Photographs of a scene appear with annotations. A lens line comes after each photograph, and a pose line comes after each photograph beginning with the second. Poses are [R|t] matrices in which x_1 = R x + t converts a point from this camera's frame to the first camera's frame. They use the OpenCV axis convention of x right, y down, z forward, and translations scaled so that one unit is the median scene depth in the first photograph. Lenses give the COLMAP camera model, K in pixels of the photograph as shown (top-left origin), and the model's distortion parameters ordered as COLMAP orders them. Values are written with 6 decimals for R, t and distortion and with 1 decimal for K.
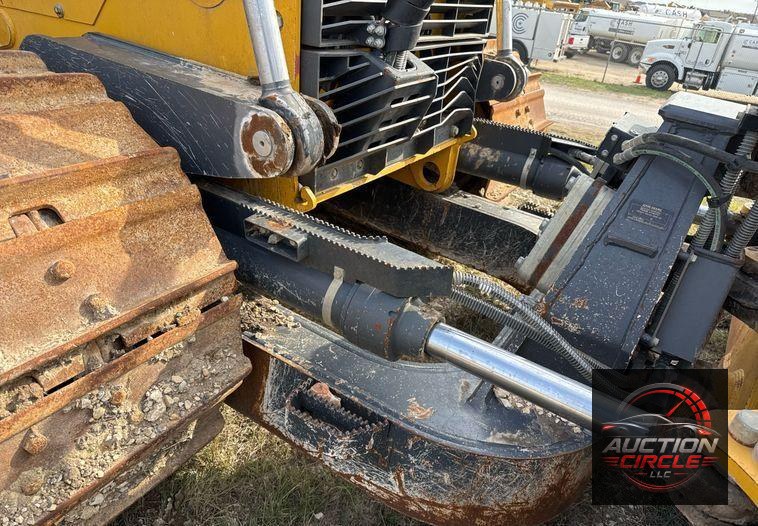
lens RADIAL K [[528.2, 0, 377.0], [0, 528.2, 285.4], [0, 0, 1]] dist [0.065305, -0.078758]
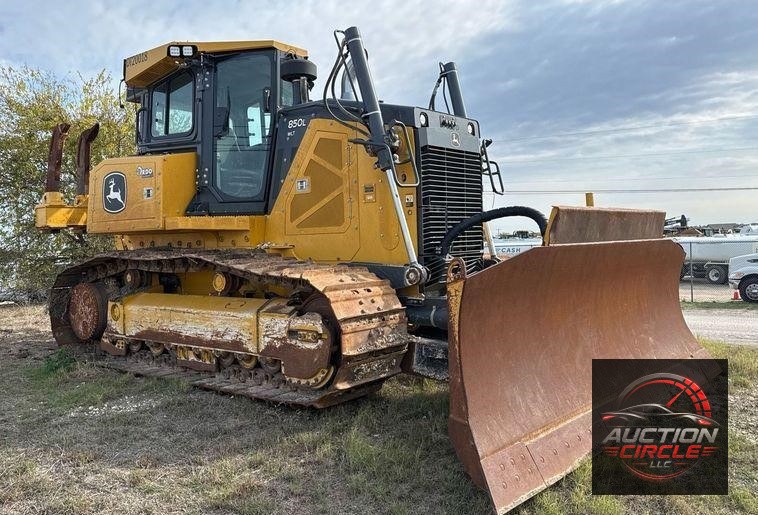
lens RADIAL K [[649.6, 0, 361.8], [0, 649.6, 272.5], [0, 0, 1]] dist [0.070747, -0.000656]
pose [[0.983986, -0.121070, -0.130819, 0.044167], [0.047304, 0.884980, -0.463220, 1.591148], [0.171854, 0.449614, 0.876535, -2.723240]]
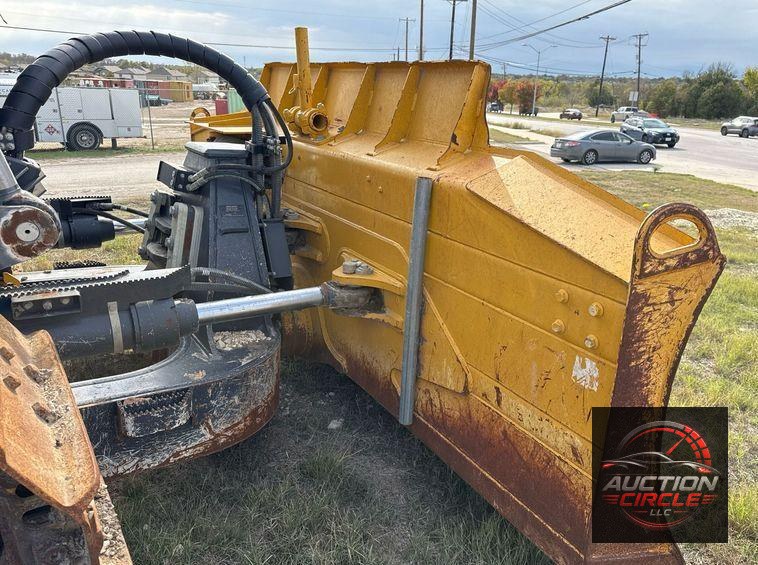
lens RADIAL K [[627.0, 0, 379.0], [0, 627.0, 282.5], [0, 0, 1]] dist [0.004577, 0.002075]
pose [[0.468465, -0.354445, 0.809264, -0.985271], [0.457642, 0.880879, 0.120892, 0.039451], [-0.755714, 0.313720, 0.574871, -0.420103]]
